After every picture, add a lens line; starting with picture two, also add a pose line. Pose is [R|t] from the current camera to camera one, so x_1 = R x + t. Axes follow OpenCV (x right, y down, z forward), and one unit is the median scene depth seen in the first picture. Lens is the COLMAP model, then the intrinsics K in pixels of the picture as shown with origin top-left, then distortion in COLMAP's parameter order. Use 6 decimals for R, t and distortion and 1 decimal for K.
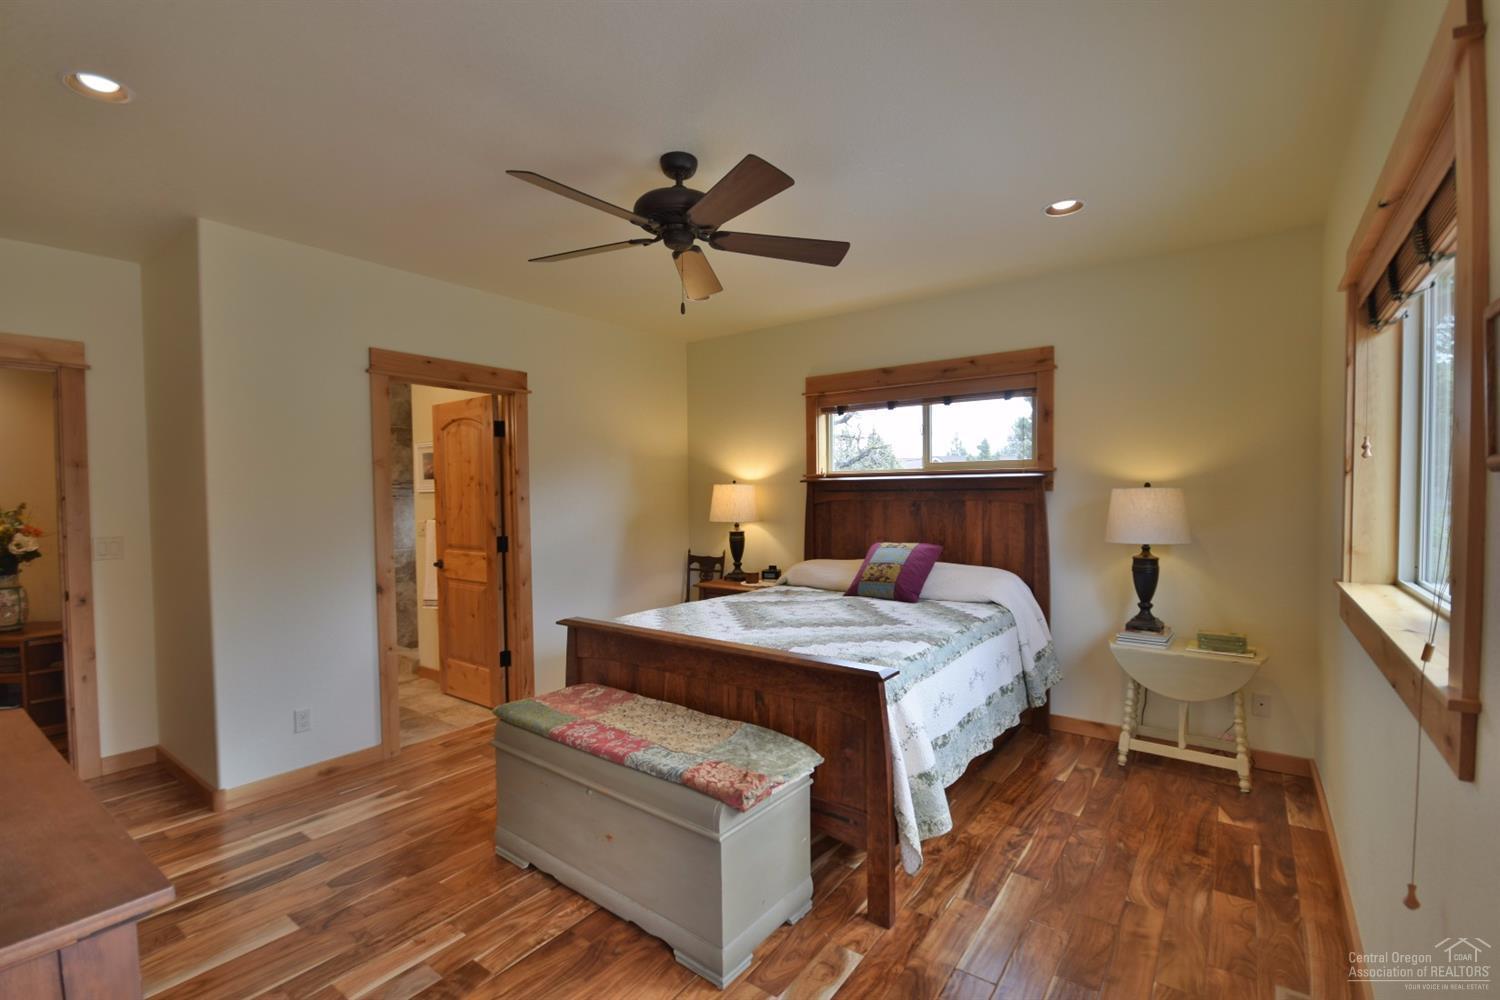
lens RADIAL K [[663.7, 0, 746.3], [0, 663.7, 511.5], [0, 0, 1]] dist [0.009417, -0.011410]
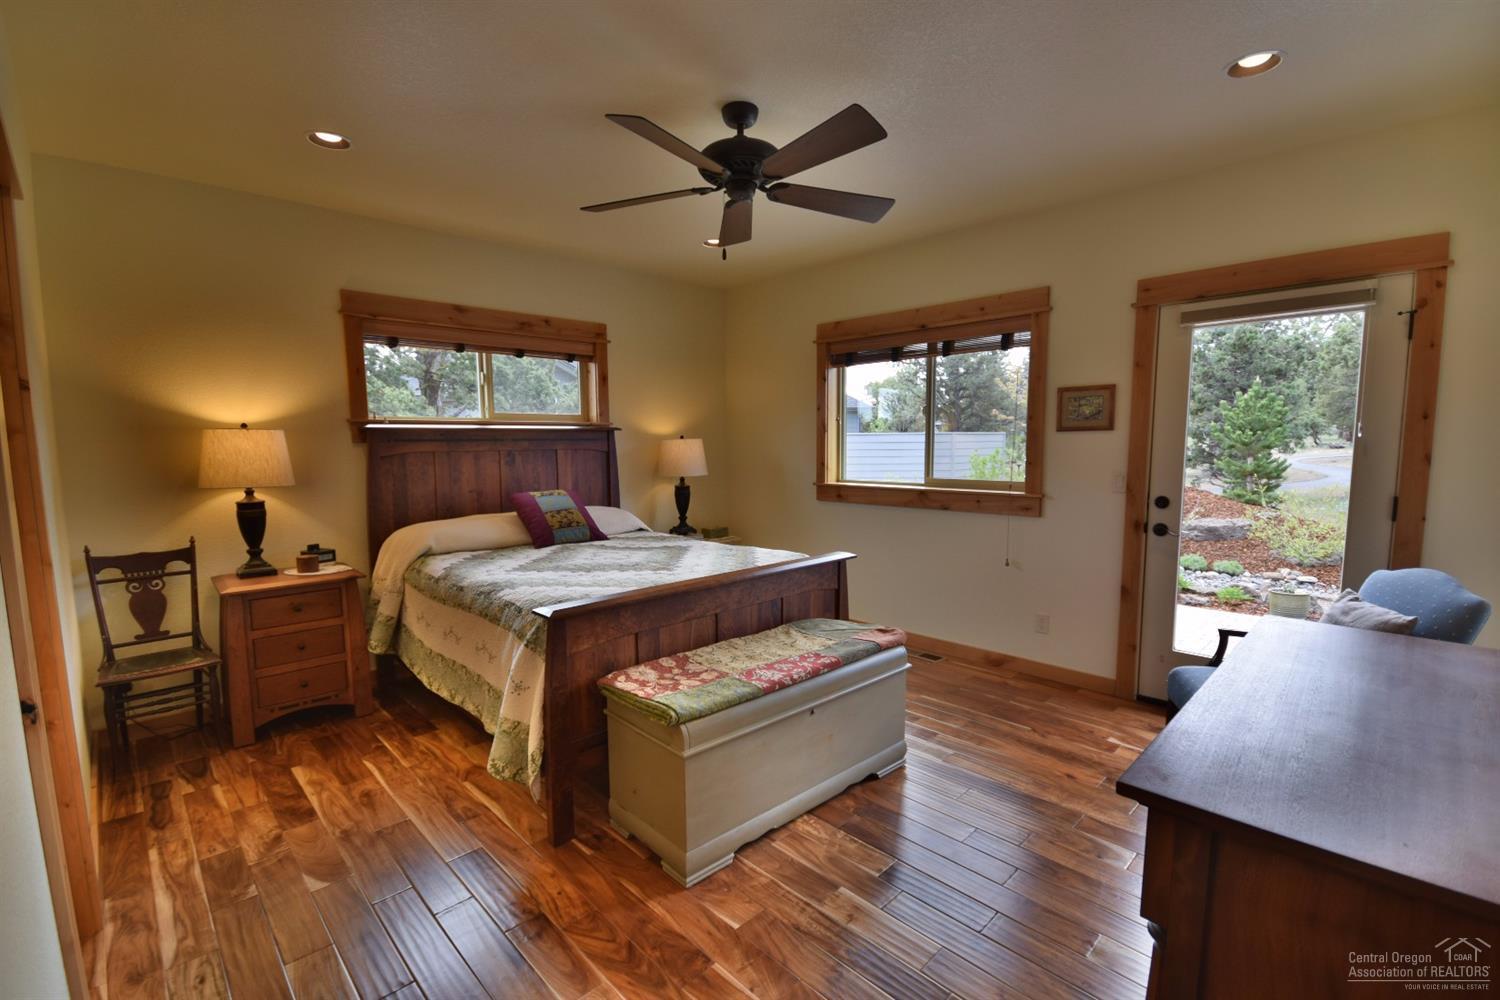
lens RADIAL K [[663.7, 0, 746.3], [0, 663.7, 511.5], [0, 0, 1]] dist [0.009417, -0.011410]
pose [[0.163919, -0.095505, 0.981840, -0.726122], [0.034638, 0.995246, 0.091026, -0.004040], [-0.985865, 0.019088, 0.166448, 0.517874]]
